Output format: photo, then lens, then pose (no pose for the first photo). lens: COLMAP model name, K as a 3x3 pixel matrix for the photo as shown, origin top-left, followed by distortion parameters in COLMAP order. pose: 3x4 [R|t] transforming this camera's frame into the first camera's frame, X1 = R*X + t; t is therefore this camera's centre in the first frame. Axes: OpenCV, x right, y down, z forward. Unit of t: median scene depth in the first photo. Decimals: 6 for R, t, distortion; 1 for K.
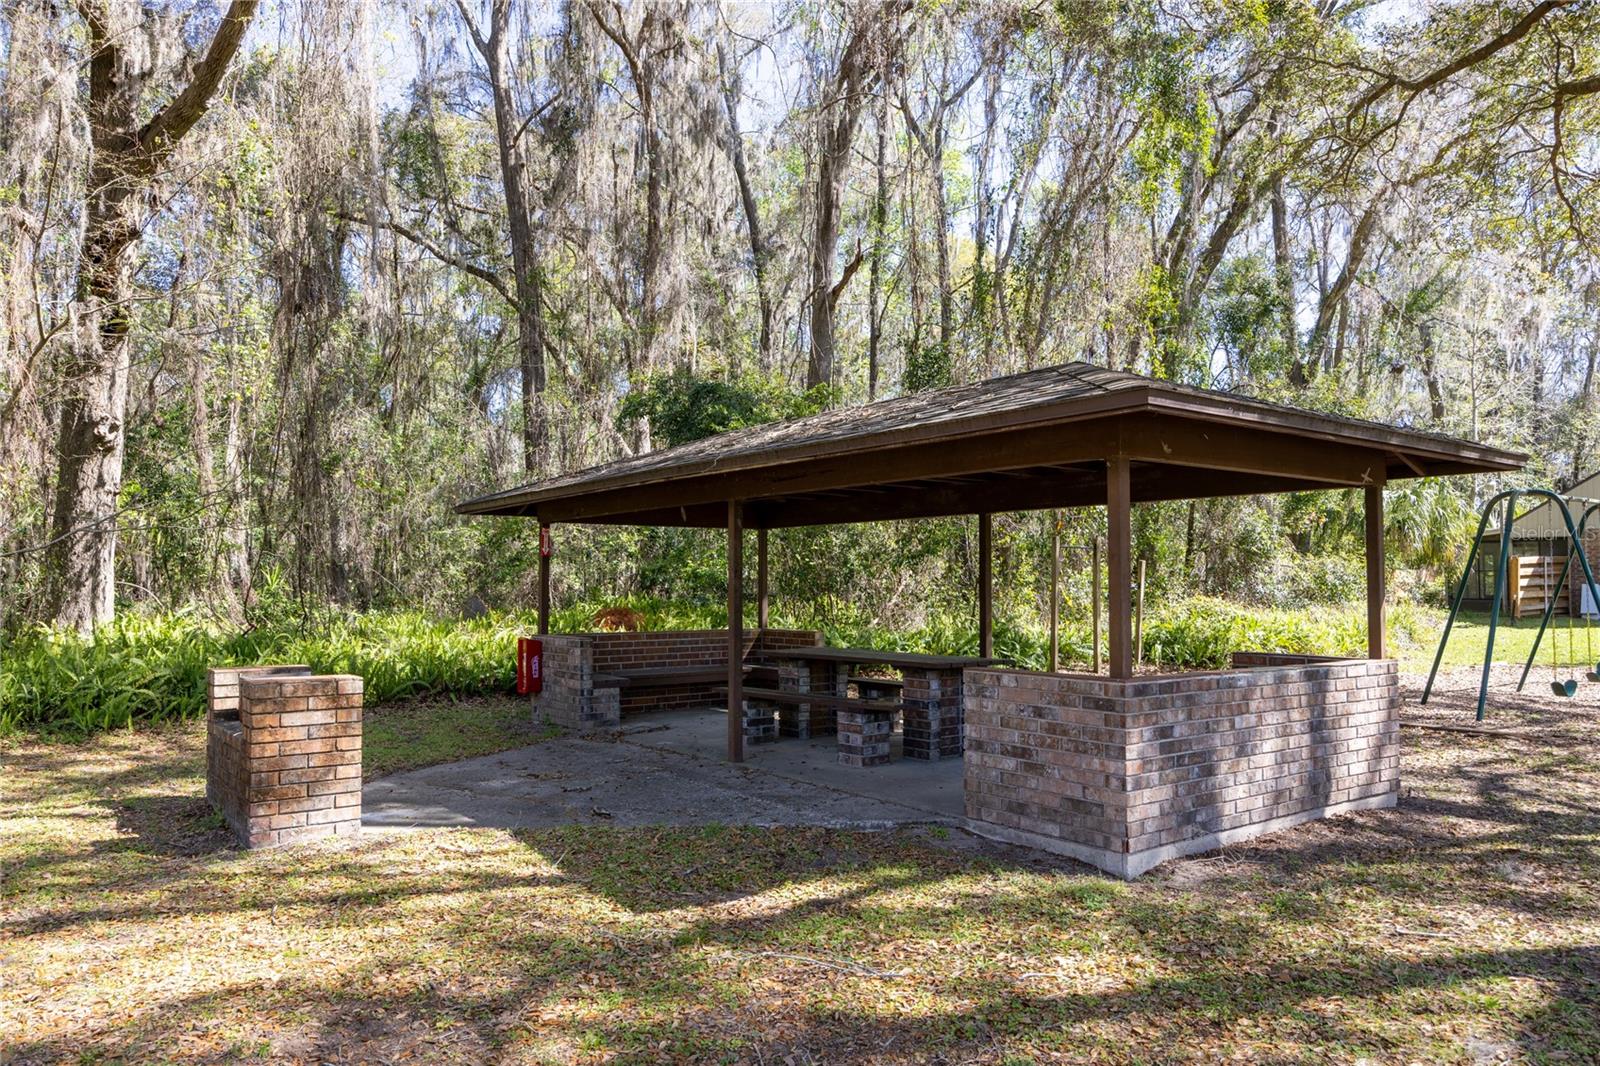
lens RADIAL K [[1167.5, 0, 796.7], [0, 1167.5, 537.5], [0, 0, 1]] dist [-0.000107, -0.000431]
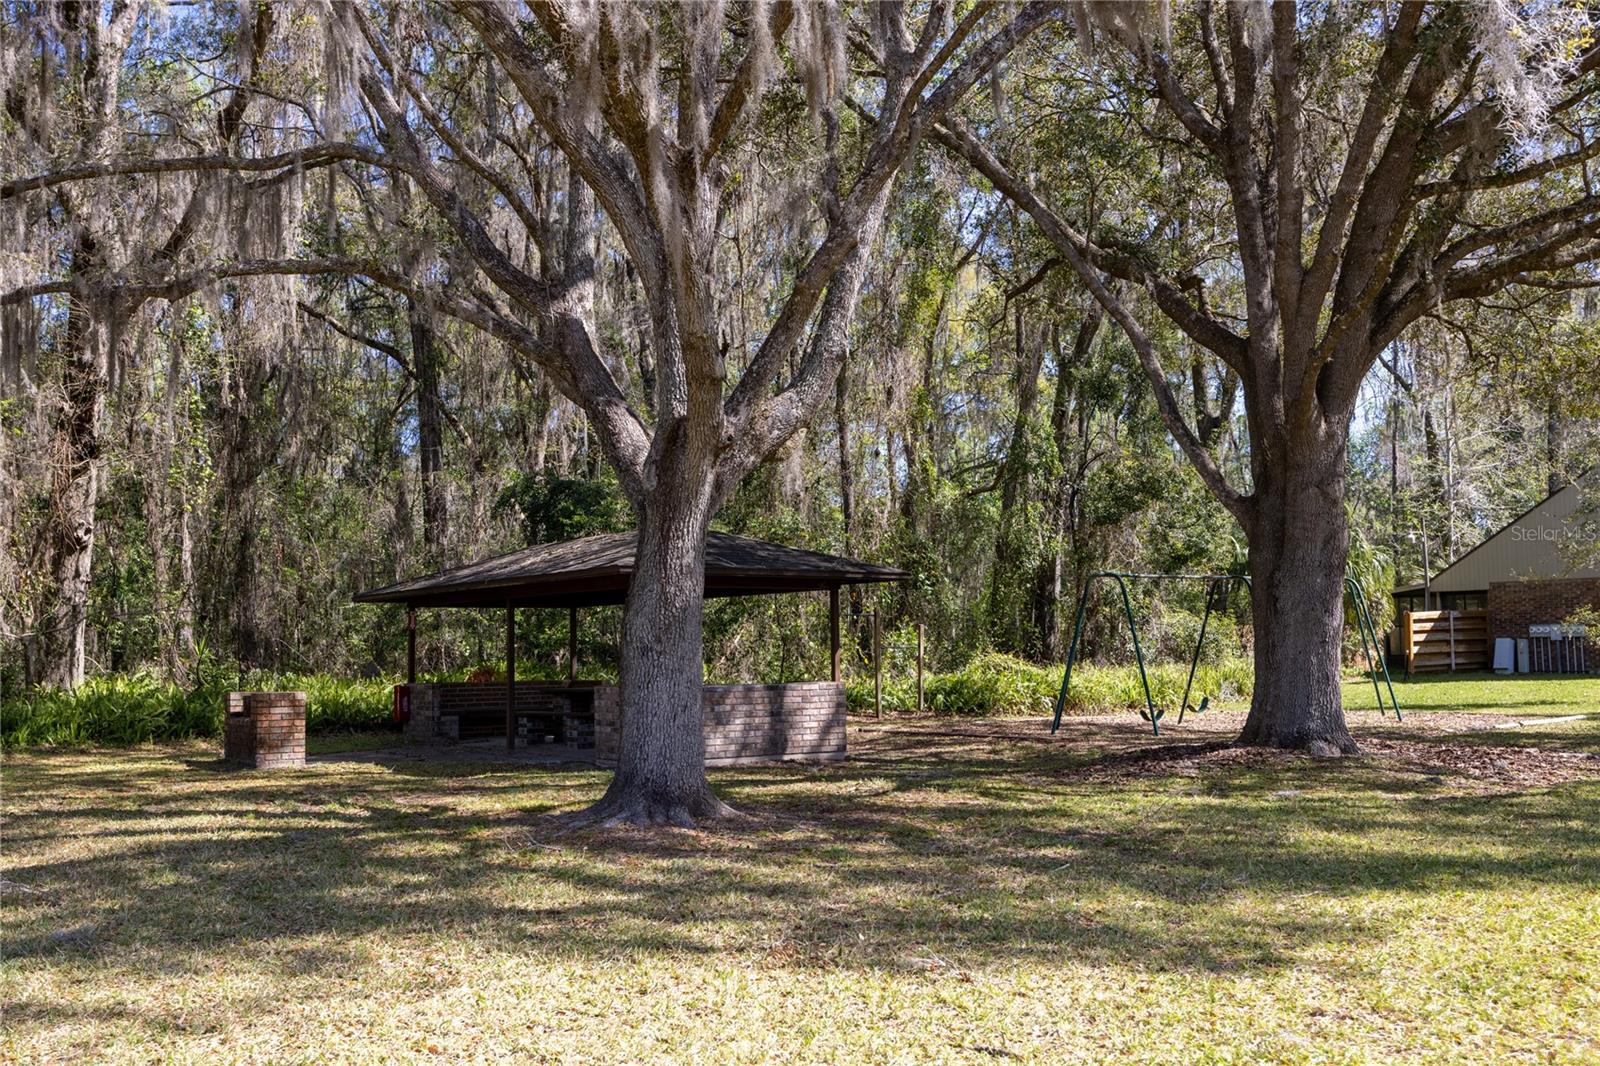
lens RADIAL K [[1587.3, 0, 802.2], [0, 1587.3, 532.2], [0, 0, 1]] dist [-0.010660, 0.000000]
pose [[0.999784, -0.013860, -0.015502, 0.233142], [0.013313, 0.999305, -0.034806, -0.023642], [0.015974, 0.034592, 0.999274, -0.753593]]
